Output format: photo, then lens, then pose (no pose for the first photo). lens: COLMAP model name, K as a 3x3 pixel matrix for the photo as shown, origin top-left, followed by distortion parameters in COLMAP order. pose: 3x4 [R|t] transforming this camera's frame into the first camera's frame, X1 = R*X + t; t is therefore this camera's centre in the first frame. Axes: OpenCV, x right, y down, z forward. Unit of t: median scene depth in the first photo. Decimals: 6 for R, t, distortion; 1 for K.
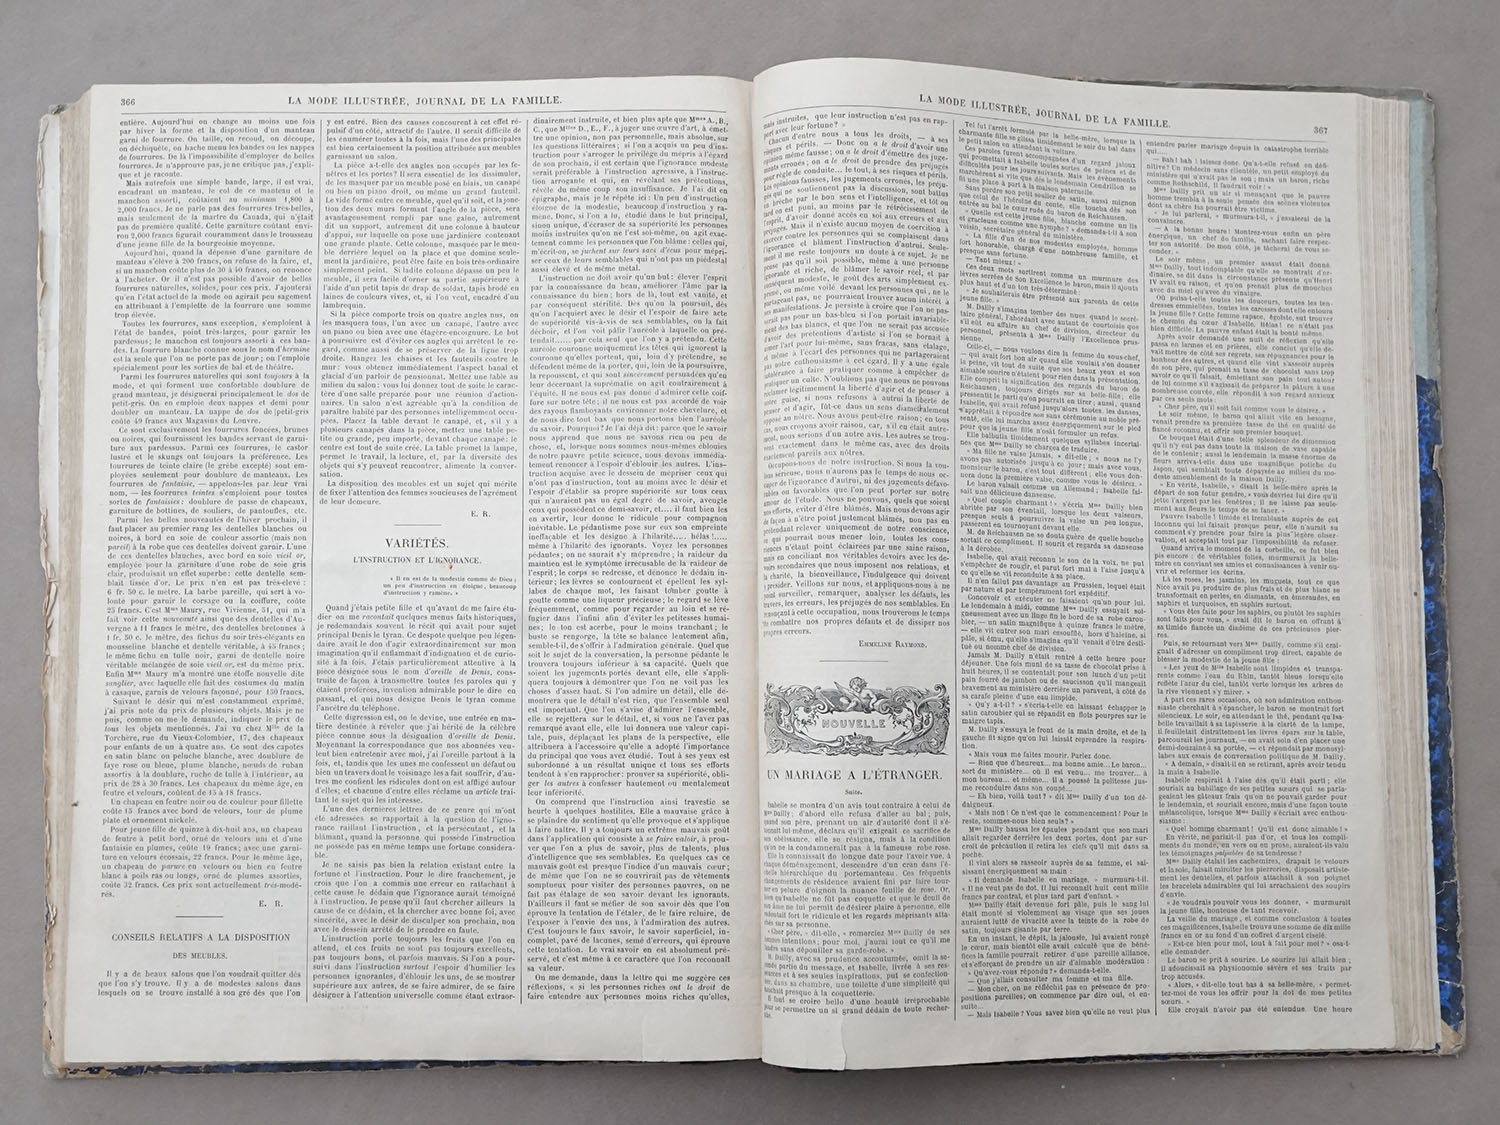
lens RADIAL K [[1977.8, 0, 734.7], [0, 1977.8, 573.5], [0, 0, 1]] dist [-0.021953, 0.000000]
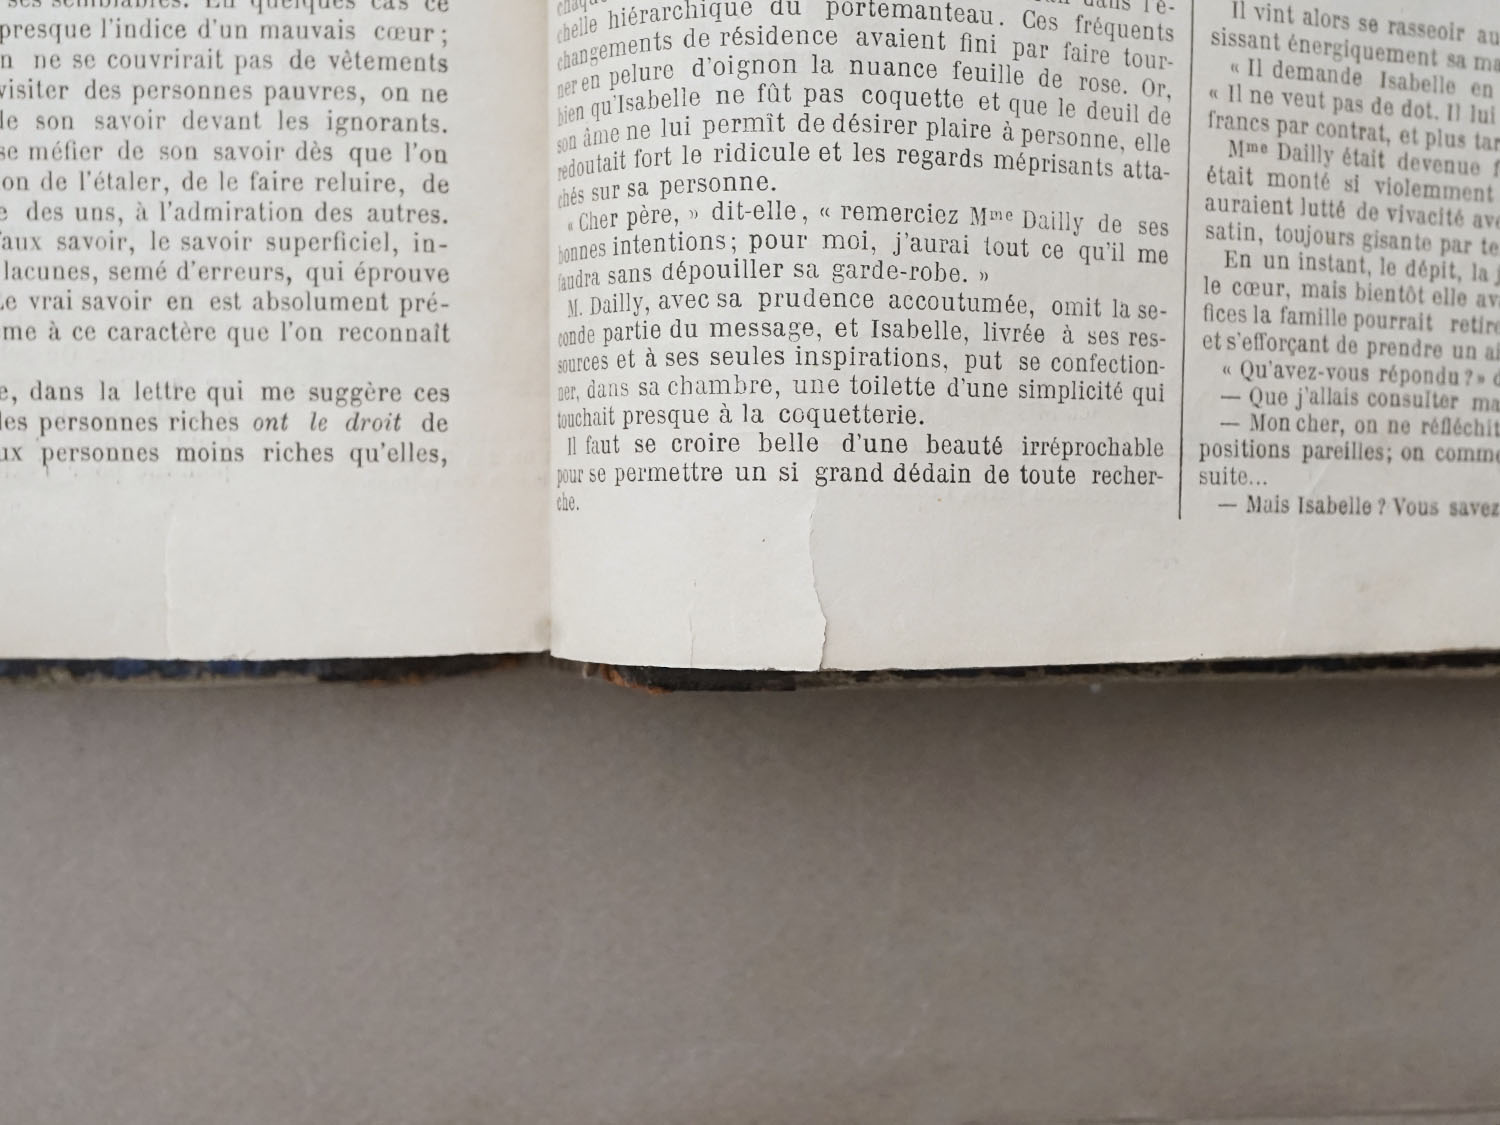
lens RADIAL K [[1977.8, 0, 760.5], [0, 1977.8, 551.3], [0, 0, 1]] dist [-0.021953, 0.000000]
pose [[0.998623, 0.003246, 0.052355, 0.030264], [-0.008619, 0.994672, 0.102733, 0.197653], [-0.051743, -0.103043, 0.993330, 0.689301]]
